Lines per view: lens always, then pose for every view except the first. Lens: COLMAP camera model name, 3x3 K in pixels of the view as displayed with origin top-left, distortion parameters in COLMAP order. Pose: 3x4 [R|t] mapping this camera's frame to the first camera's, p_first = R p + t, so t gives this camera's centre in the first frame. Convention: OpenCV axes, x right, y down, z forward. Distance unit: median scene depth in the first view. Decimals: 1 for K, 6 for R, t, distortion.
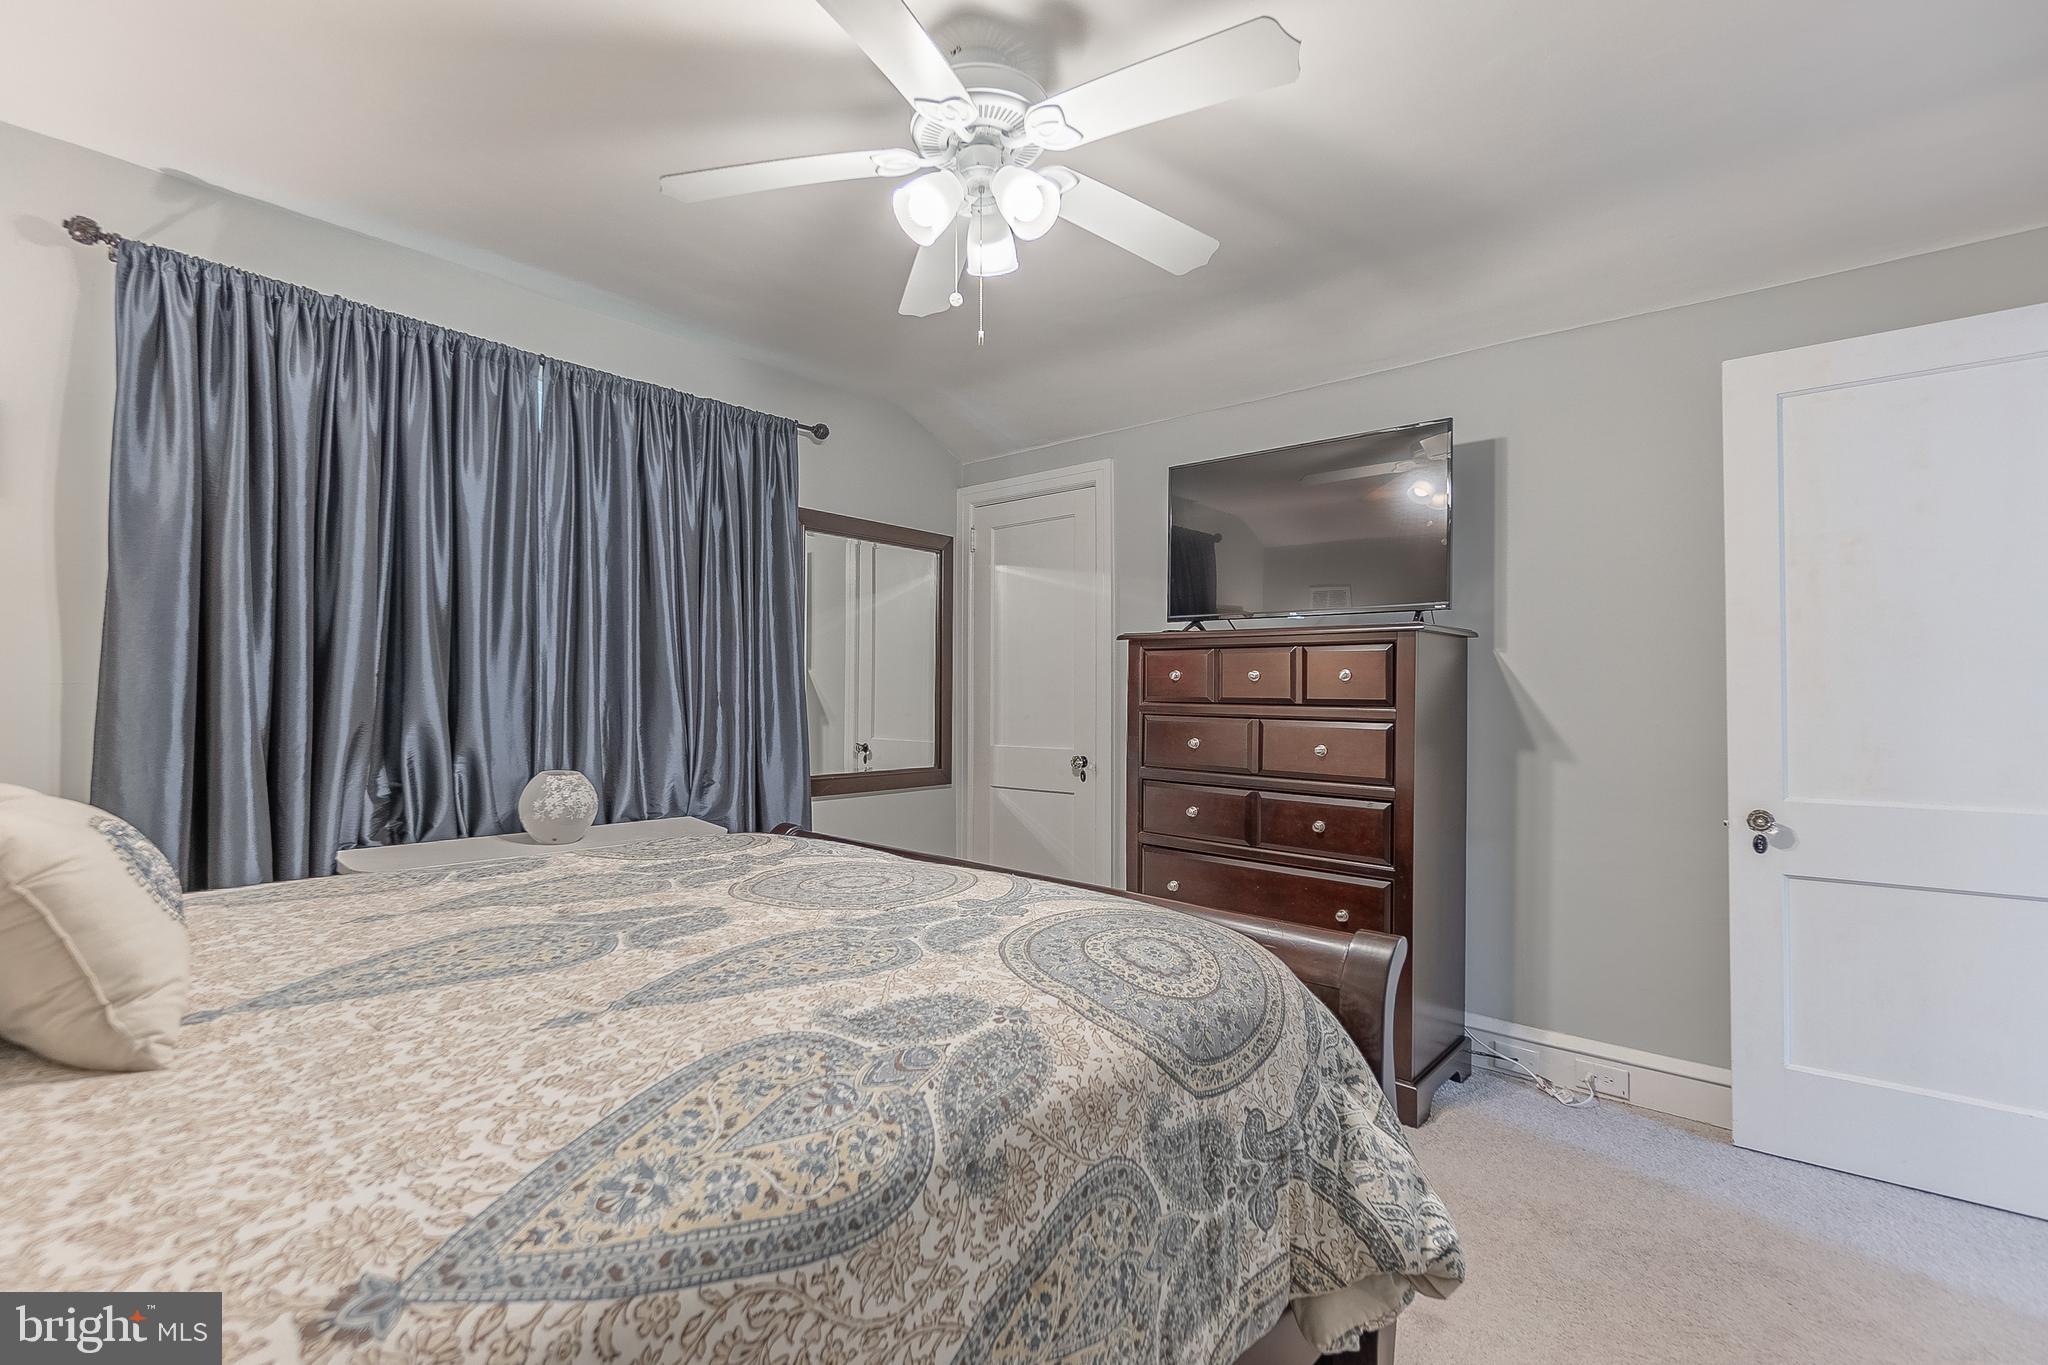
lens RADIAL K [[904.7, 0, 1000.4], [0, 904.7, 677.2], [0, 0, 1]] dist [-0.001479, 0.000049]
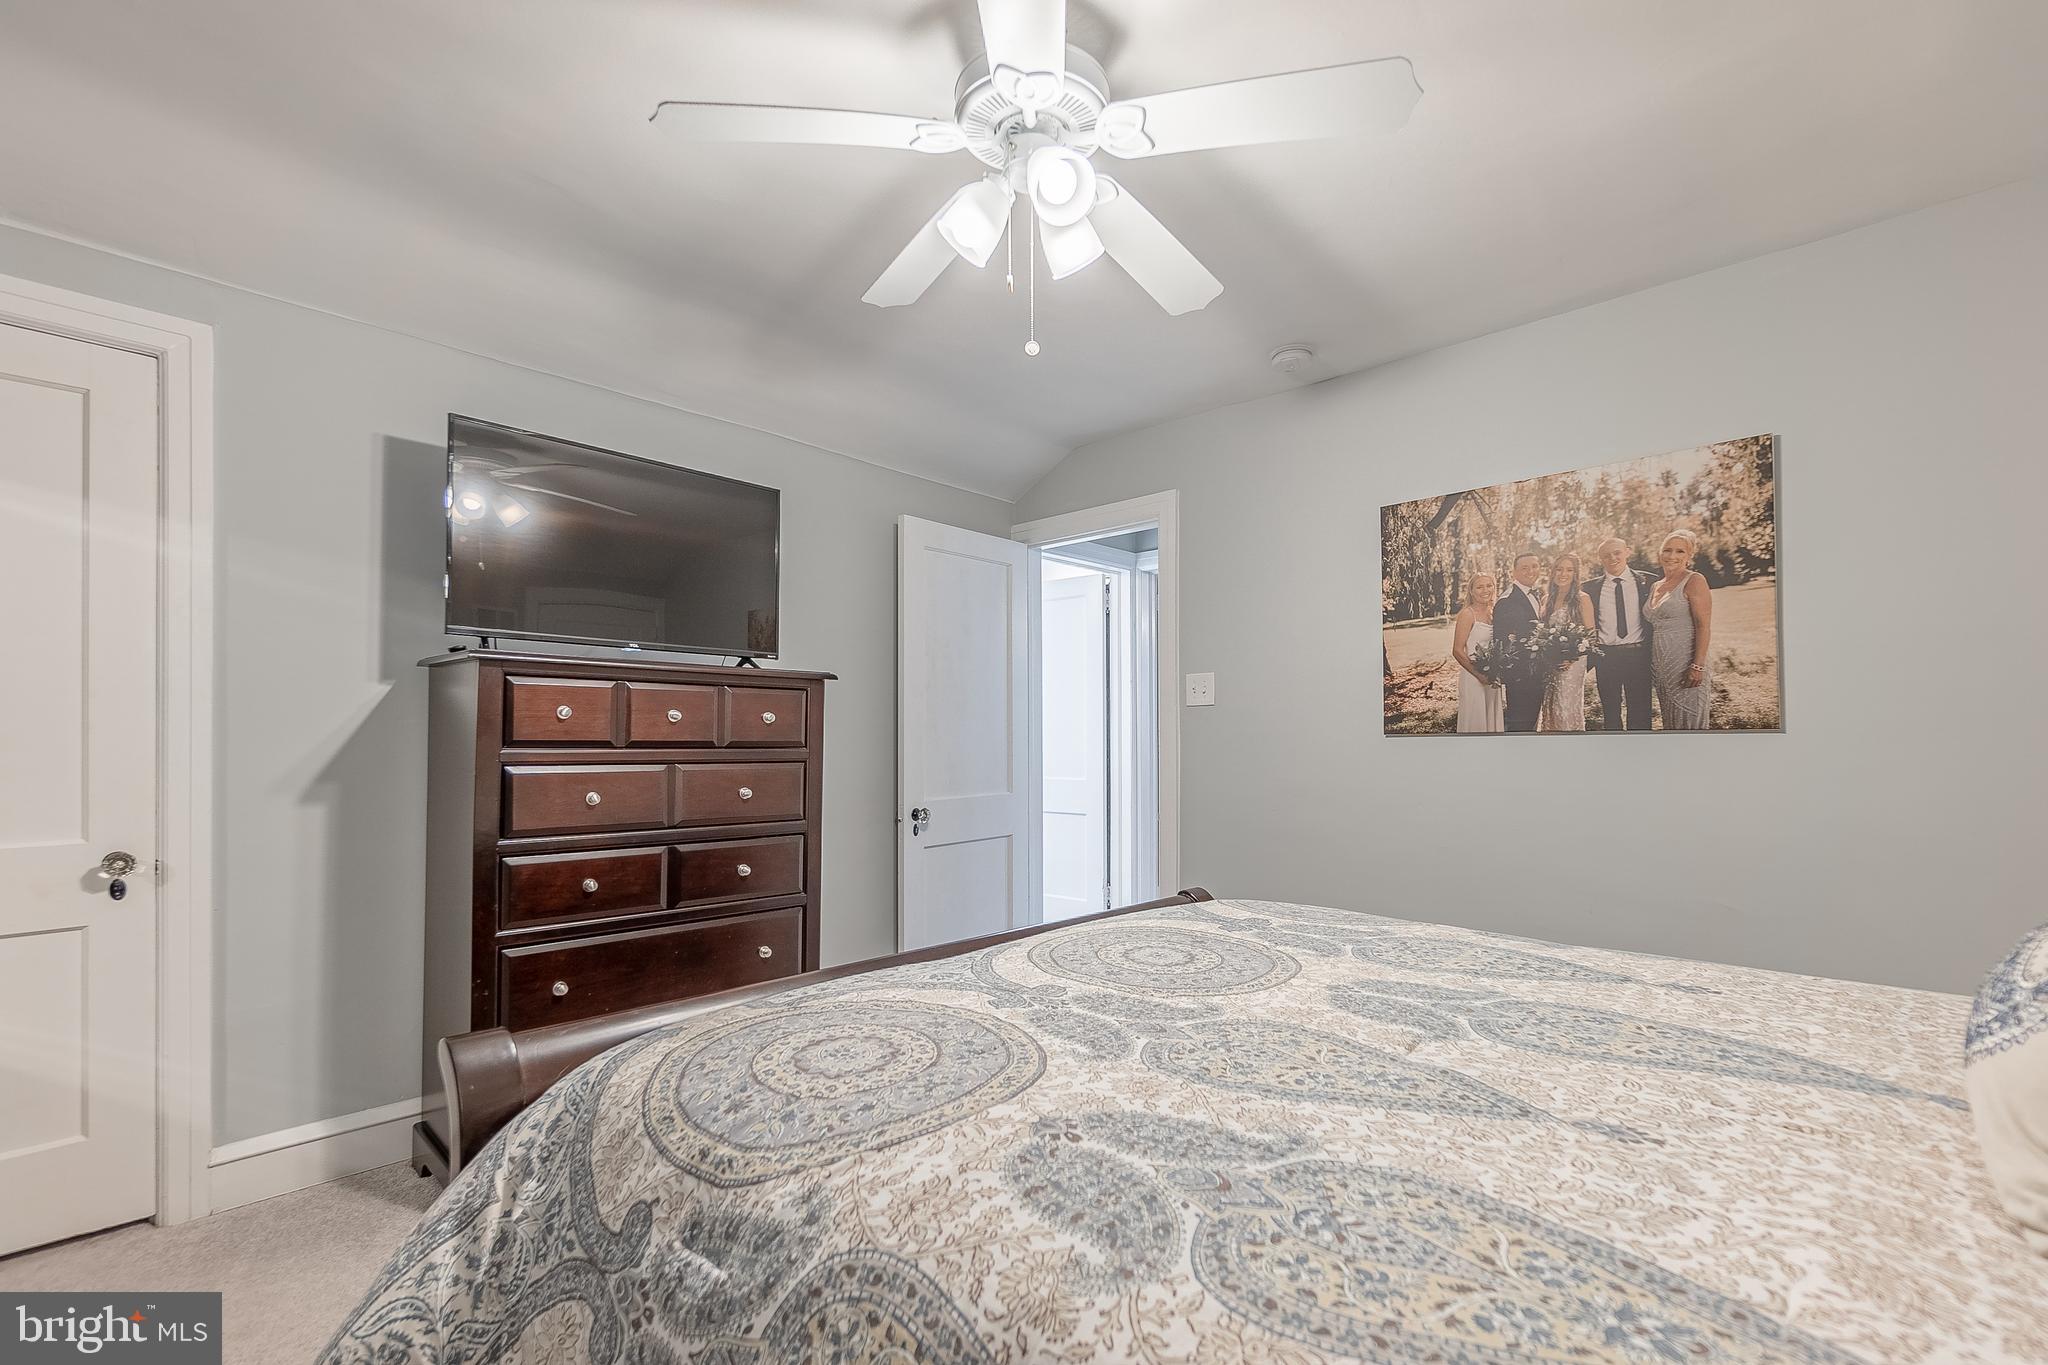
lens RADIAL K [[904.7, 0, 1000.4], [0, 904.7, 677.2], [0, 0, 1]] dist [-0.001479, 0.000049]
pose [[0.050812, 0.048747, 0.997518, -0.879368], [-0.026148, 0.998531, -0.047465, -0.009249], [-0.998366, -0.023671, 0.052012, 0.966081]]
